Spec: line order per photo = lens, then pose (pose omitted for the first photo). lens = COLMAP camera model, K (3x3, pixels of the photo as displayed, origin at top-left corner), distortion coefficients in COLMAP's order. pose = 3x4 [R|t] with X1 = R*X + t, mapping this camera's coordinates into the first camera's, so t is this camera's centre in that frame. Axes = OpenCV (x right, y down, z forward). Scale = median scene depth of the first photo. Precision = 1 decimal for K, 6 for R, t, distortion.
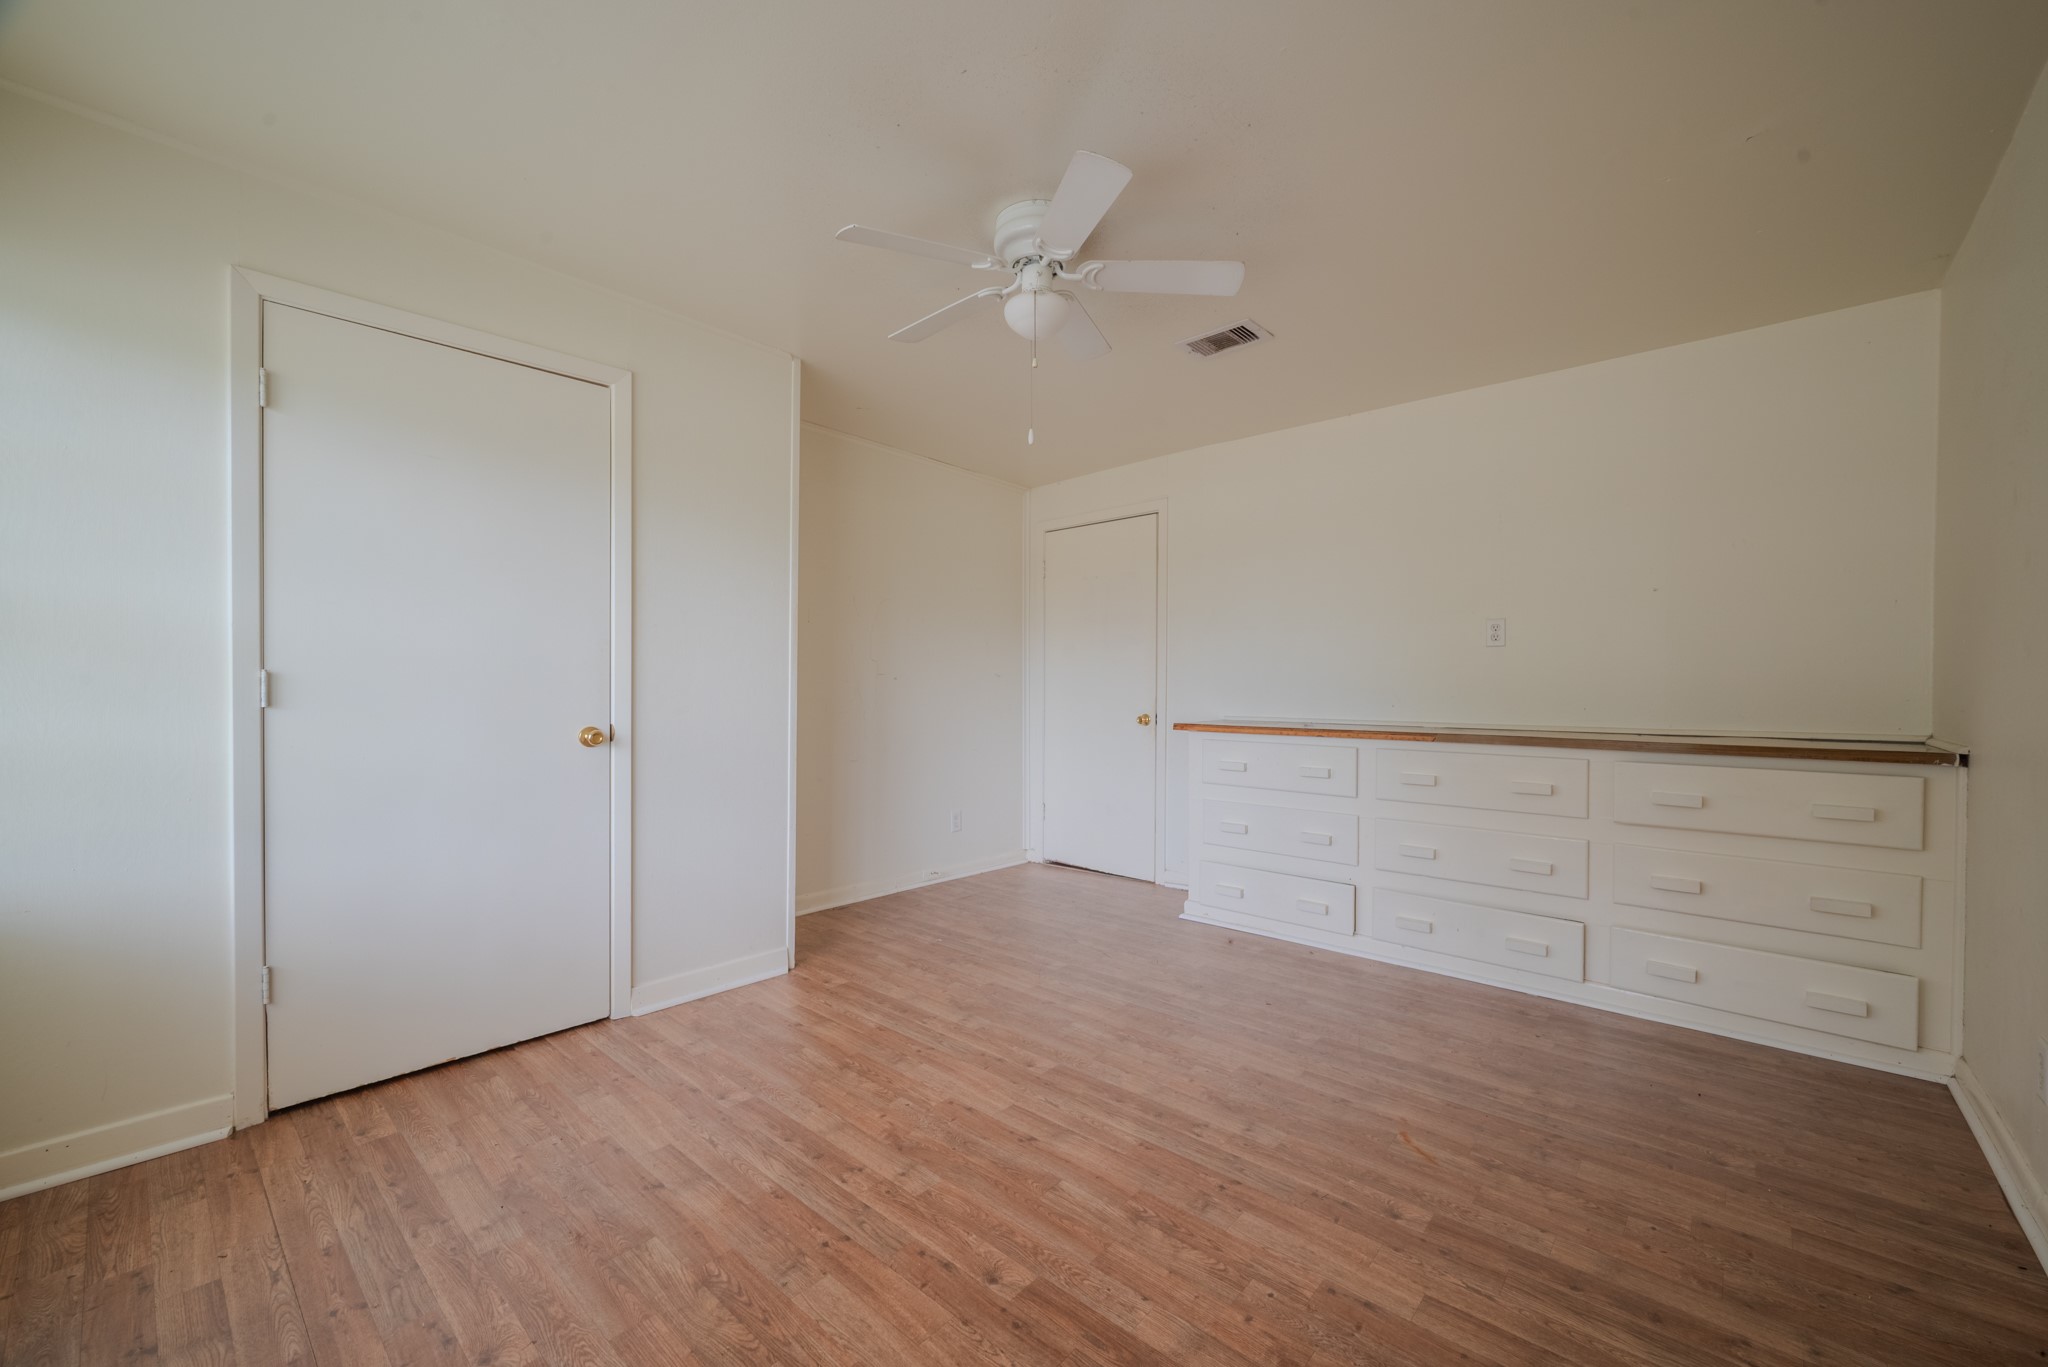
lens RADIAL K [[827.5, 0, 1013.6], [0, 827.5, 708.1], [0, 0, 1]] dist [-0.000779, -0.000054]
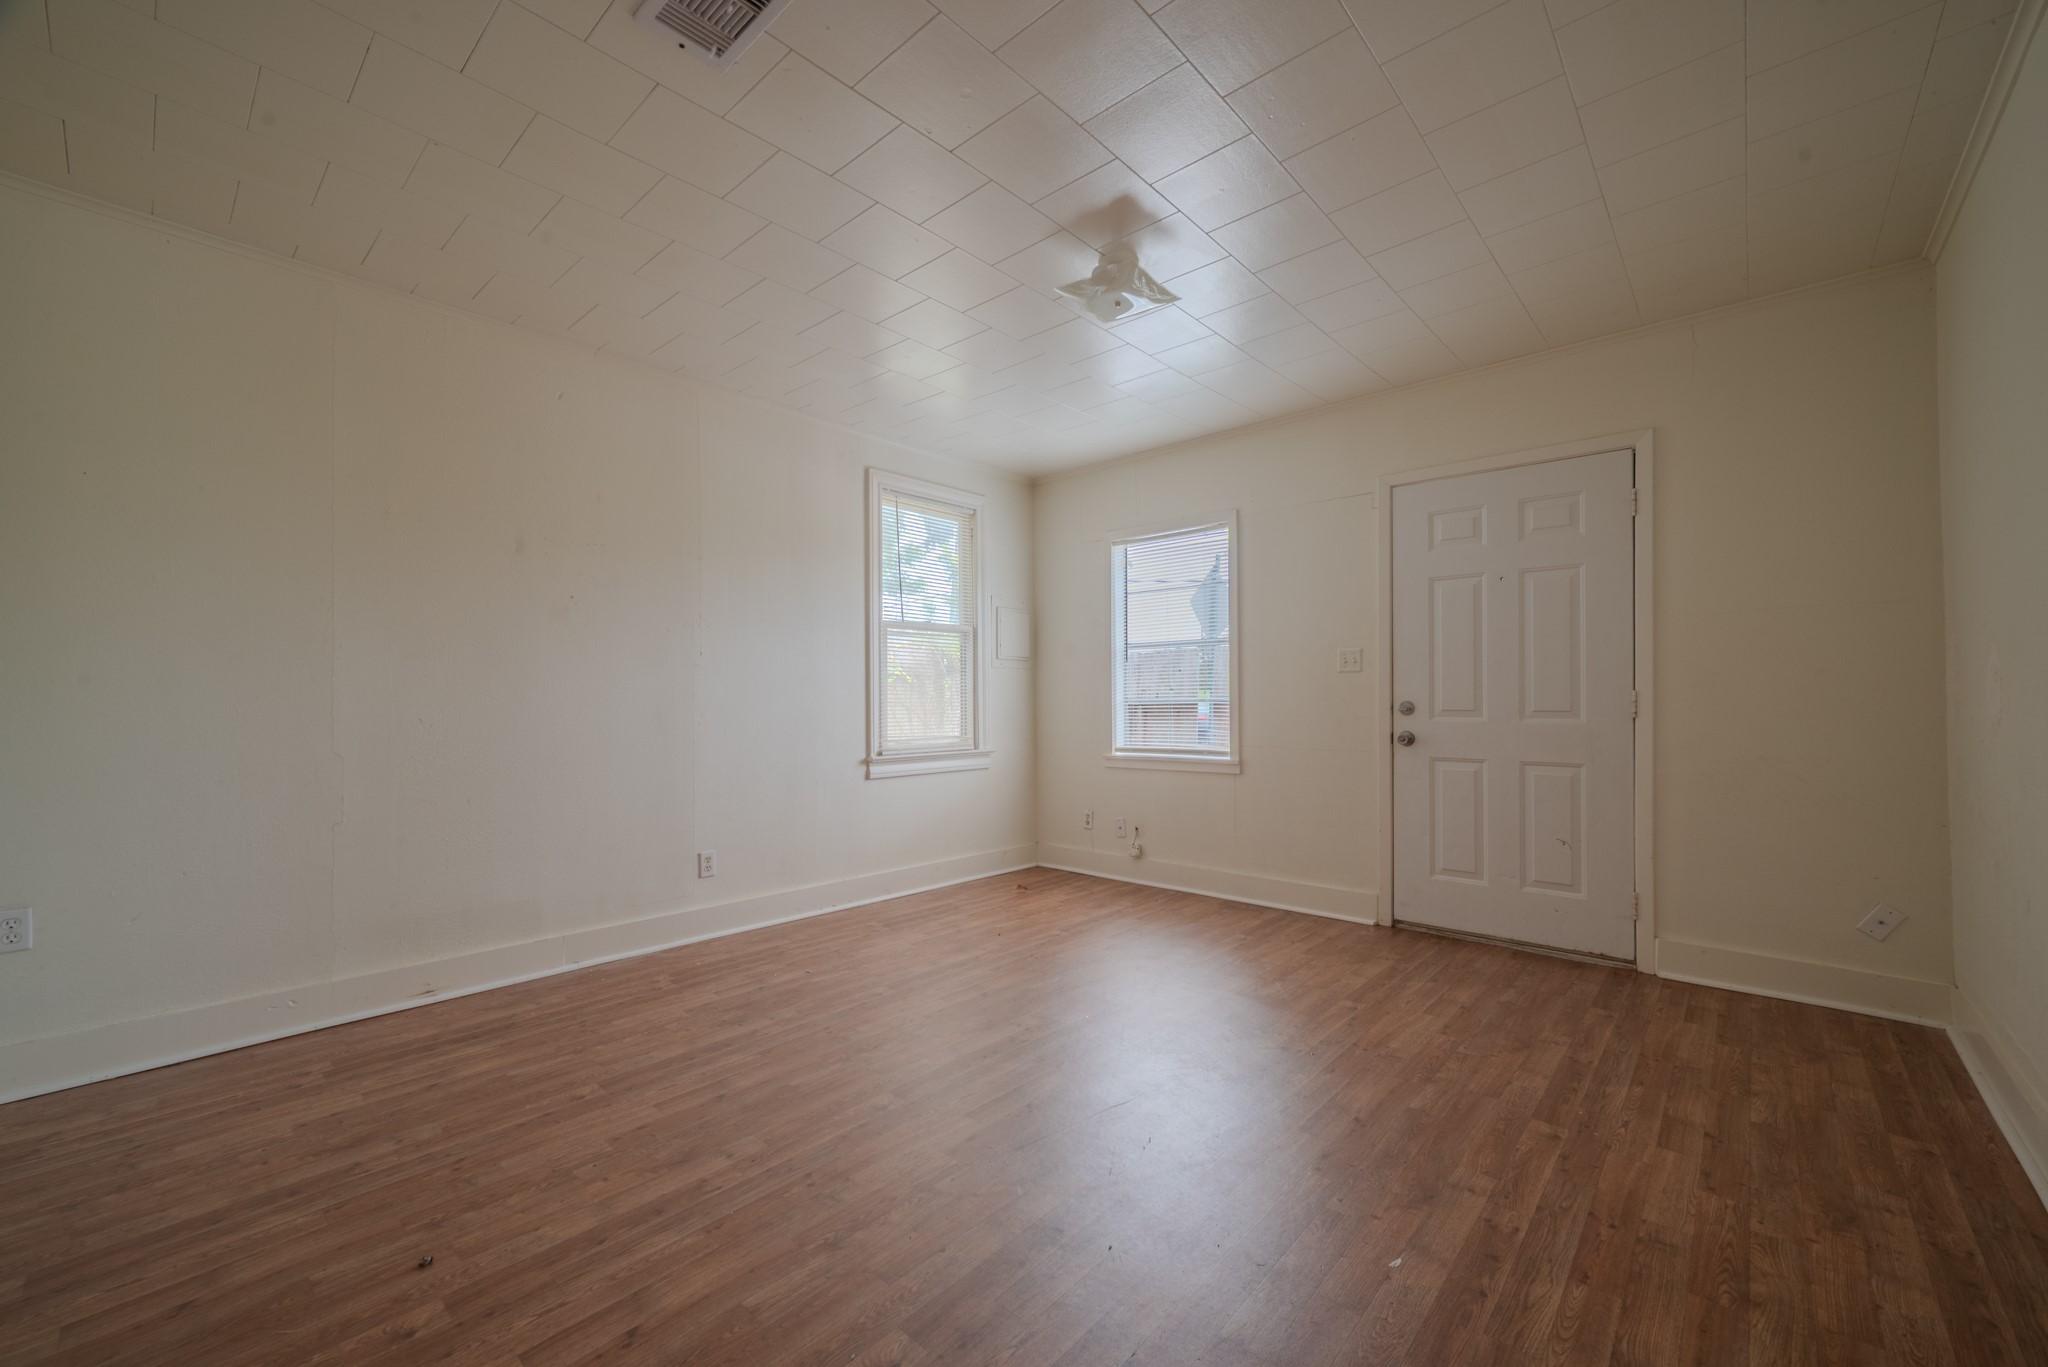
lens RADIAL K [[808.4, 0, 1032.6], [0, 808.4, 693.0], [0, 0, 1]] dist [-0.000785, -0.000358]
pose [[-0.018210, 0.015447, 0.999715, -1.564905], [0.033350, 0.999334, -0.014833, -0.032967], [-0.999278, 0.033070, -0.018713, 1.446847]]
